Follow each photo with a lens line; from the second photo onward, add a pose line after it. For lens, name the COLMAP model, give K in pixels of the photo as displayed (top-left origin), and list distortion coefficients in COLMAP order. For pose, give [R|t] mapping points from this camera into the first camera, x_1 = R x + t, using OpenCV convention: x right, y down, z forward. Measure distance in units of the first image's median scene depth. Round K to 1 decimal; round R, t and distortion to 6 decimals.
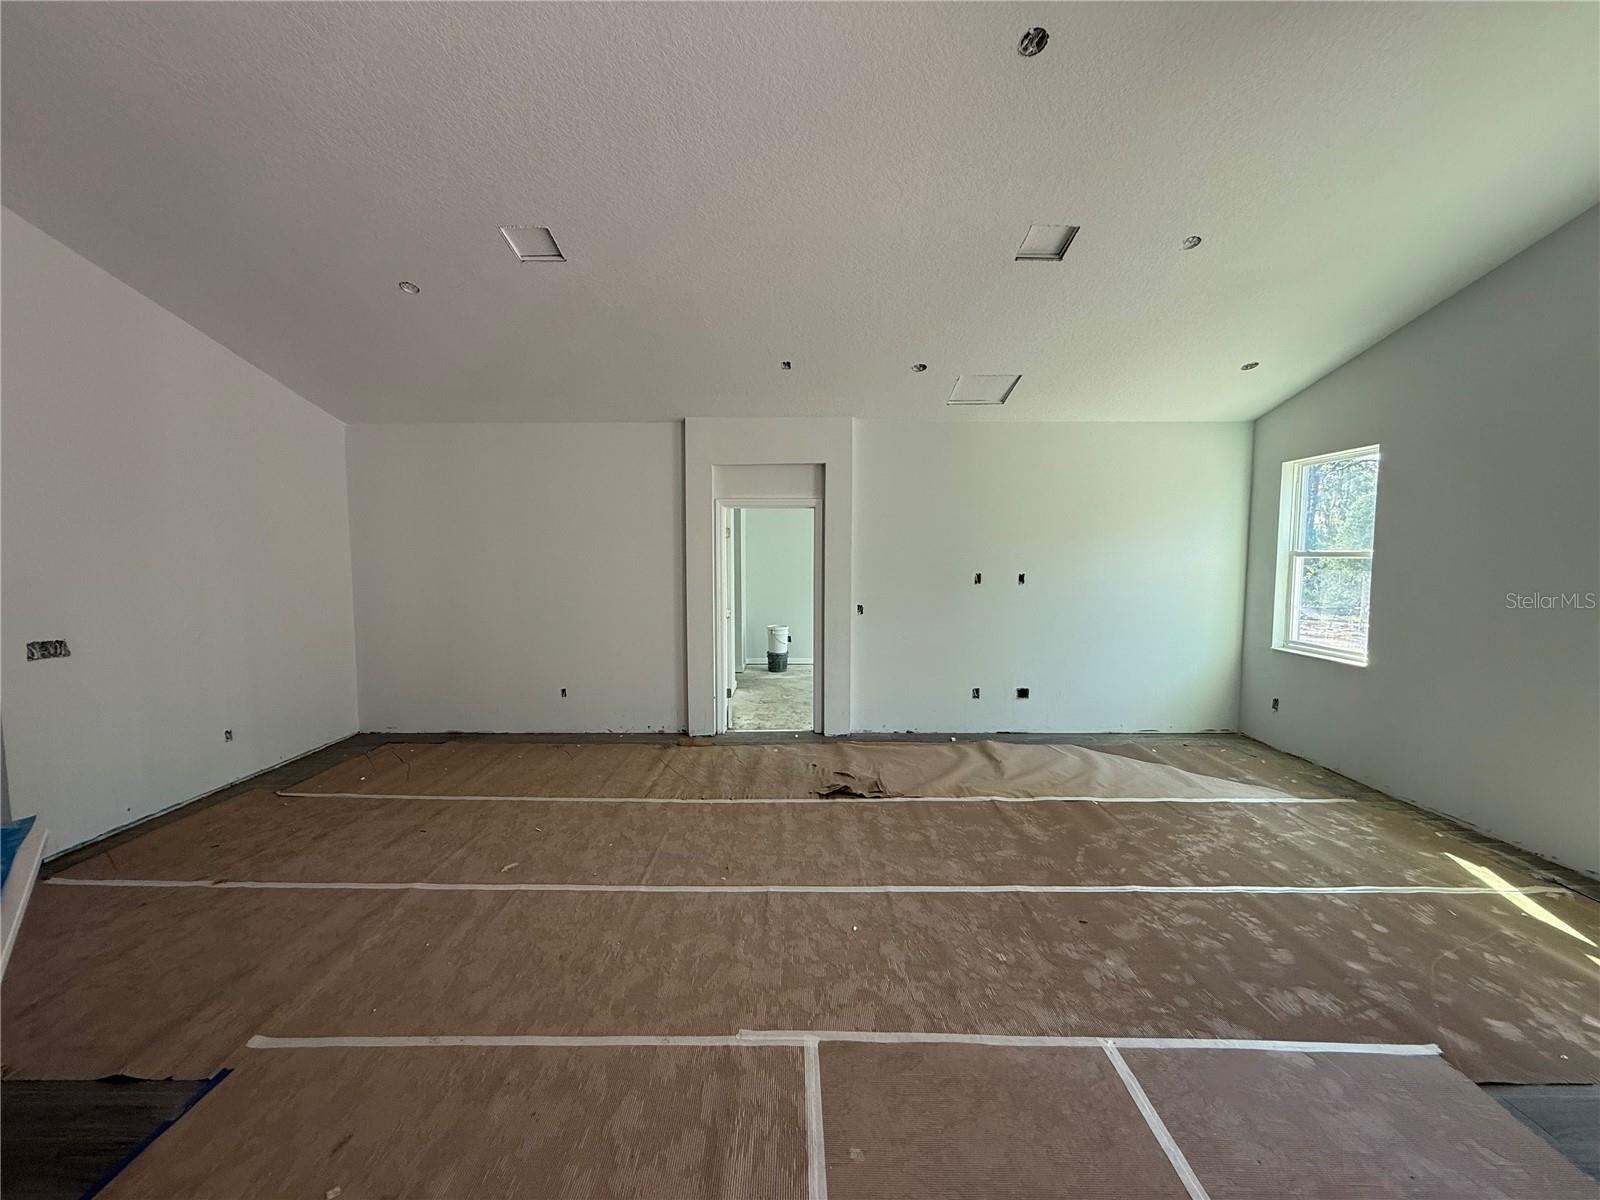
lens RADIAL K [[637.5, 0, 795.8], [0, 637.5, 598.9], [0, 0, 1]] dist [-0.001153, 0.000278]
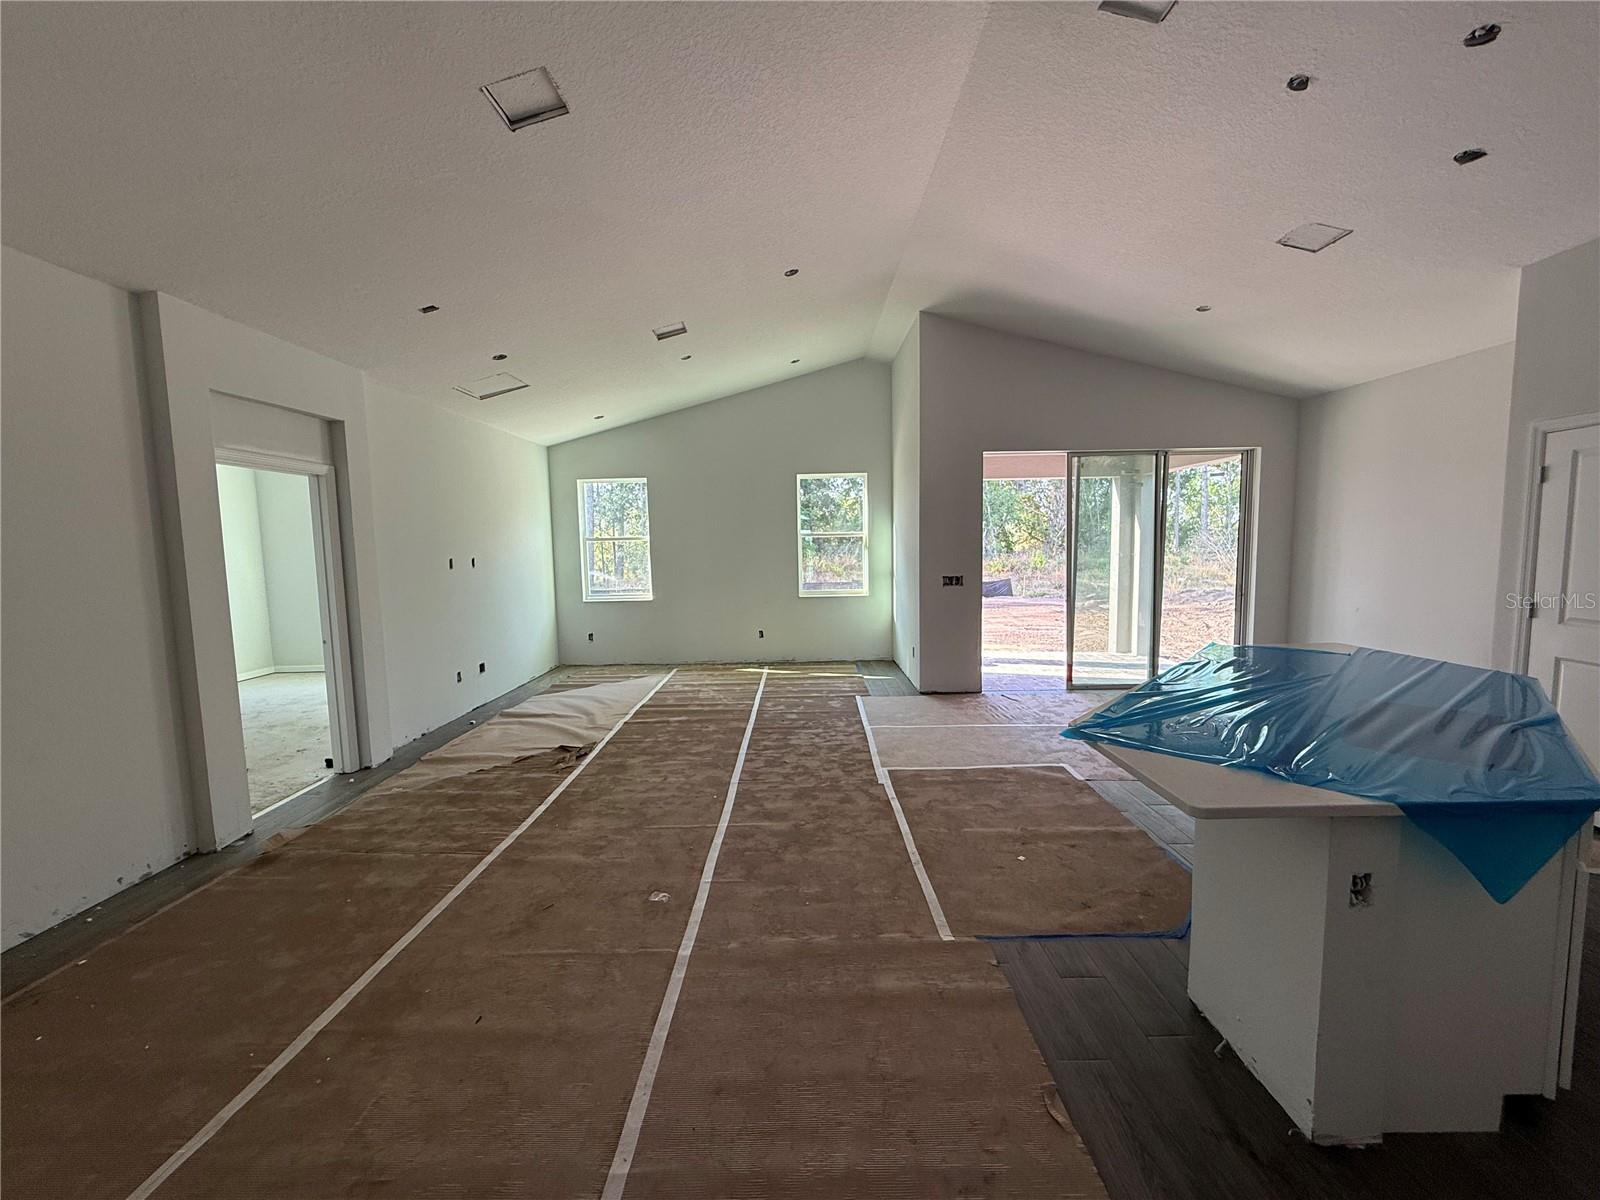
lens RADIAL K [[637.5, 0, 795.8], [0, 637.5, 598.9], [0, 0, 1]] dist [-0.001153, 0.000278]
pose [[0.004391, -0.088981, 0.996024, -0.880292], [0.090642, 0.991968, 0.088220, -0.019546], [-0.995874, 0.089895, 0.012422, 0.546976]]
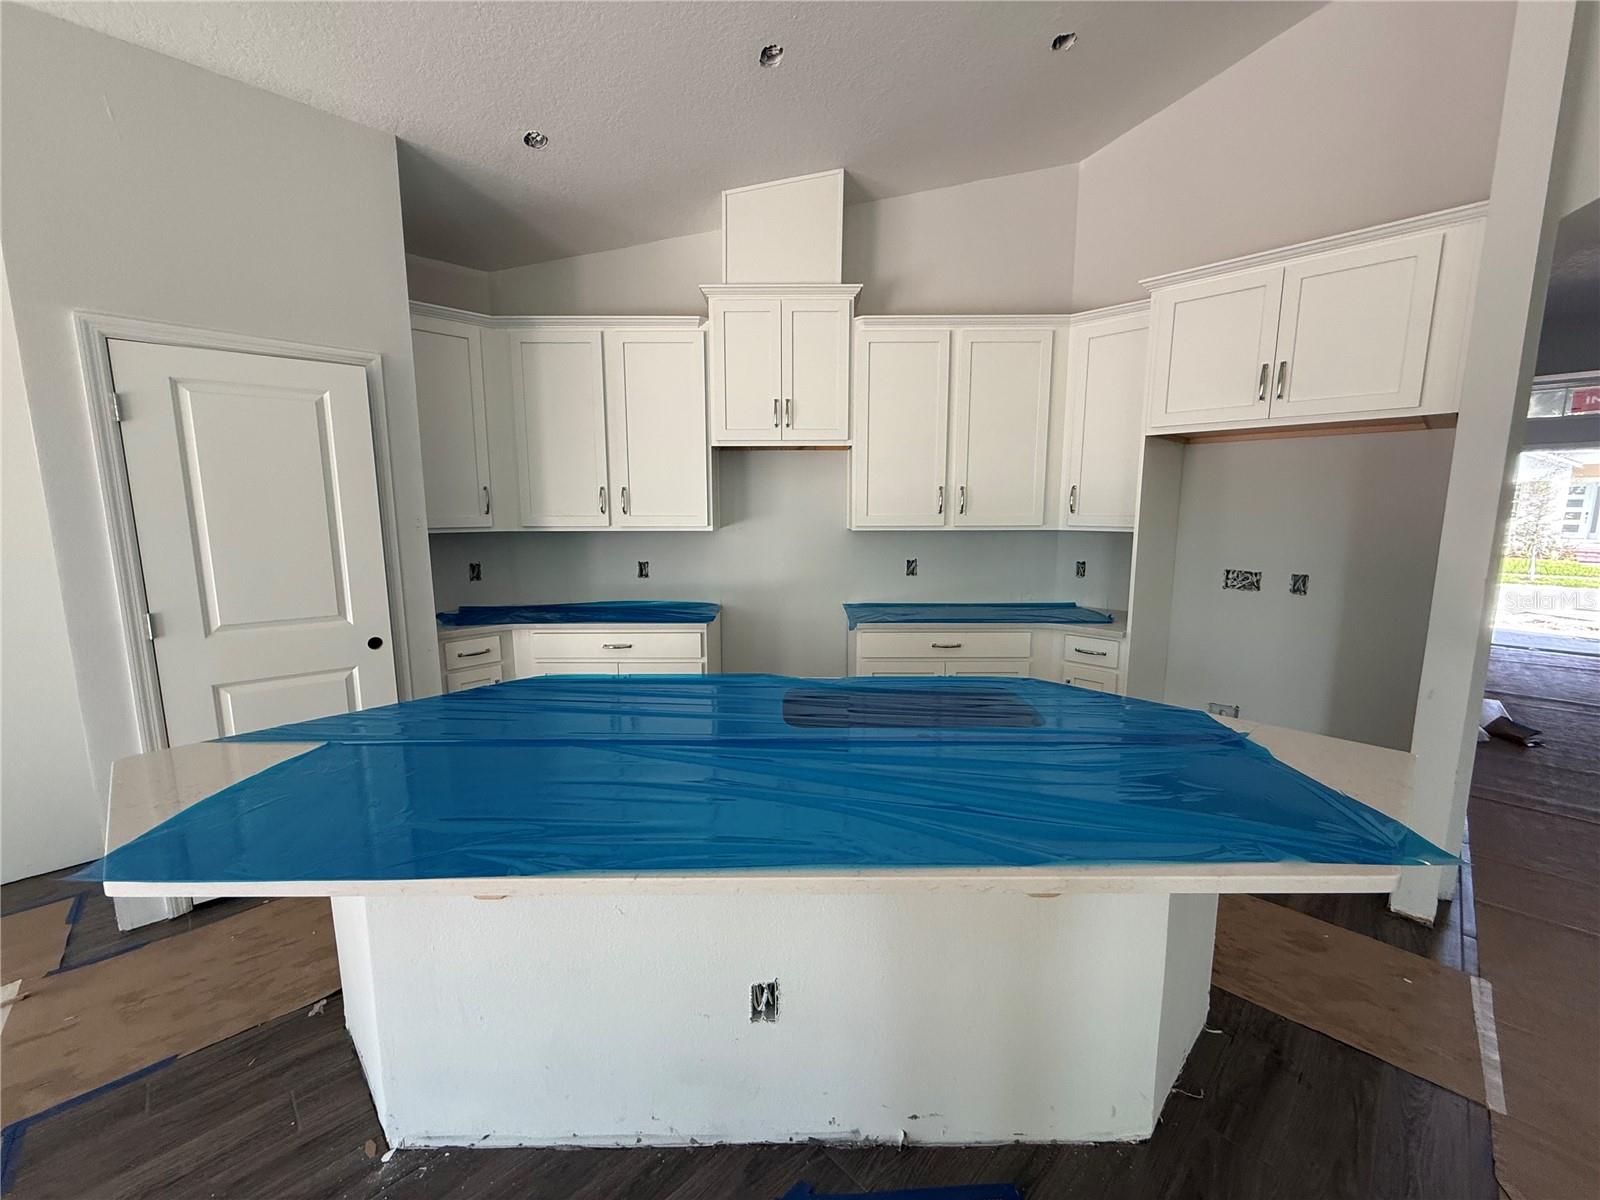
lens RADIAL K [[637.5, 0, 795.8], [0, 637.5, 598.9], [0, 0, 1]] dist [-0.001153, 0.000278]
pose [[-0.710043, 0.102054, -0.696724, -0.136215], [-0.048078, 0.980107, 0.192560, 0.004766], [0.702515, 0.170223, -0.691011, 0.353095]]
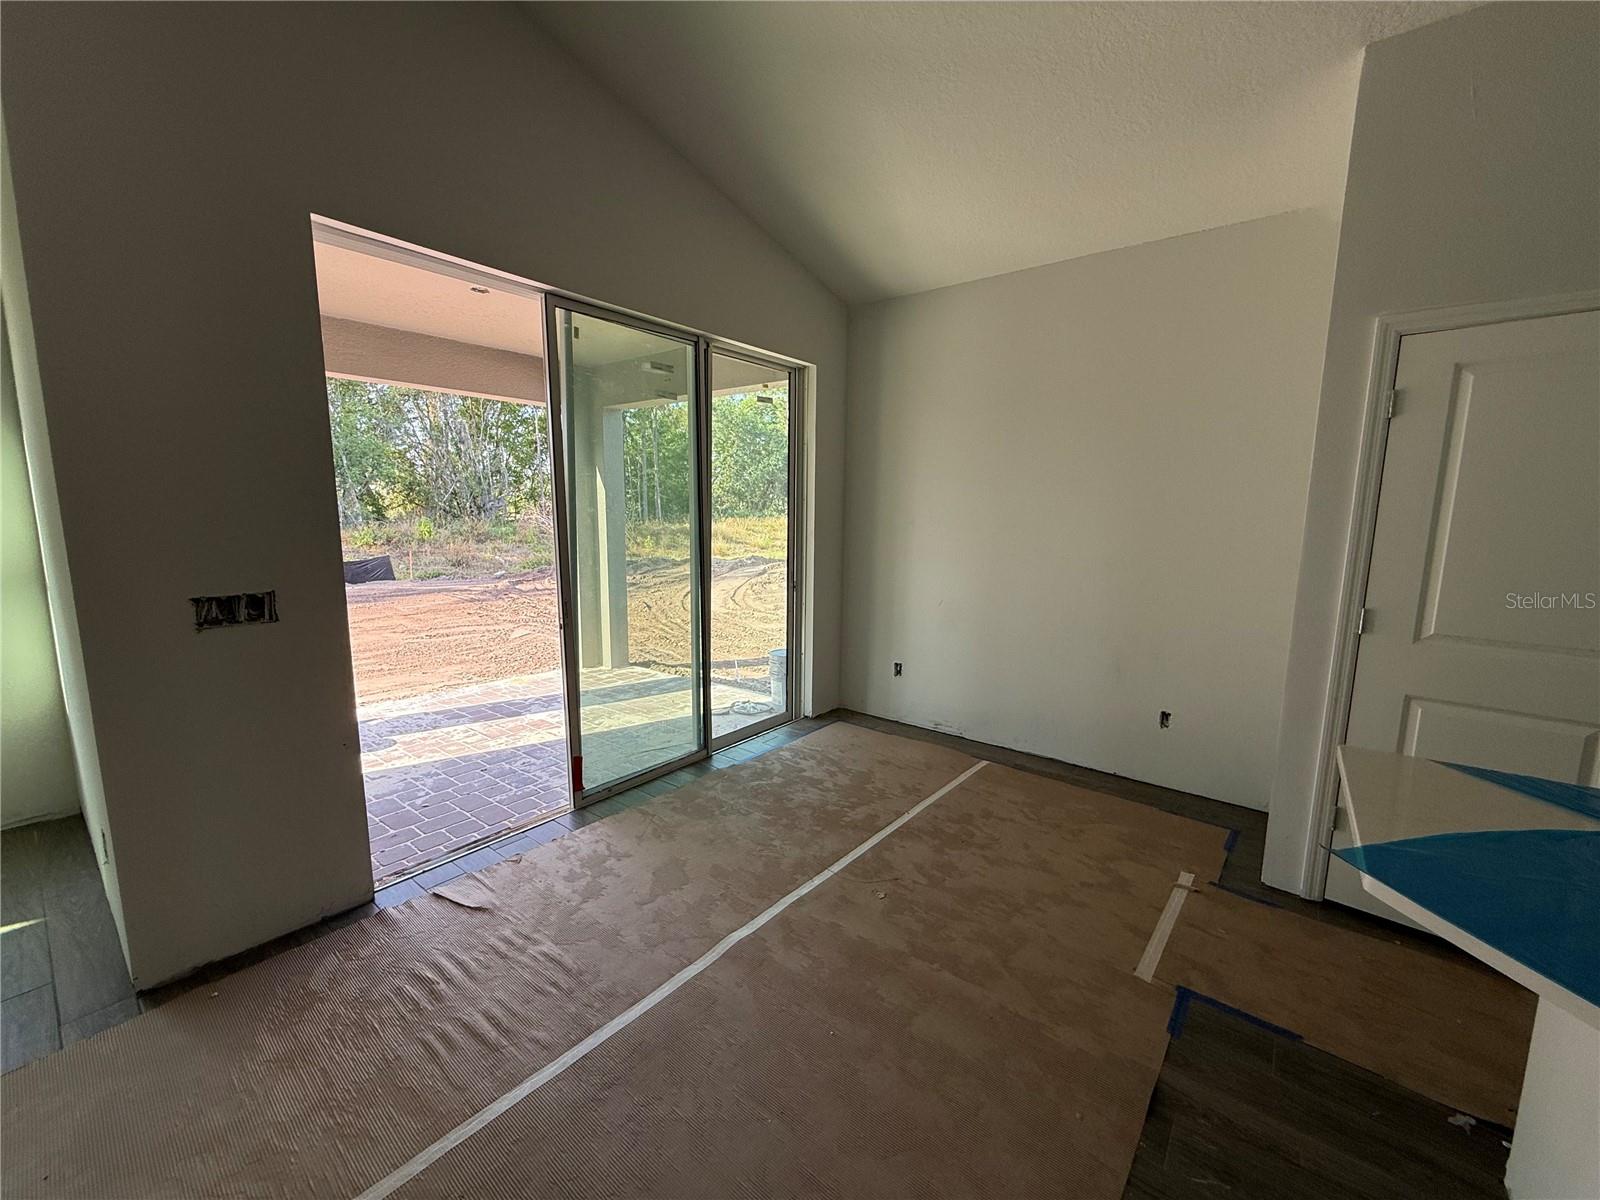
lens RADIAL K [[637.5, 0, 795.8], [0, 637.5, 598.9], [0, 0, 1]] dist [-0.001153, 0.000278]
pose [[-0.781325, -0.097120, 0.616521, -0.083867], [0.034382, 0.979621, 0.197892, 0.013388], [-0.623176, 0.175815, -0.762063, 0.318861]]
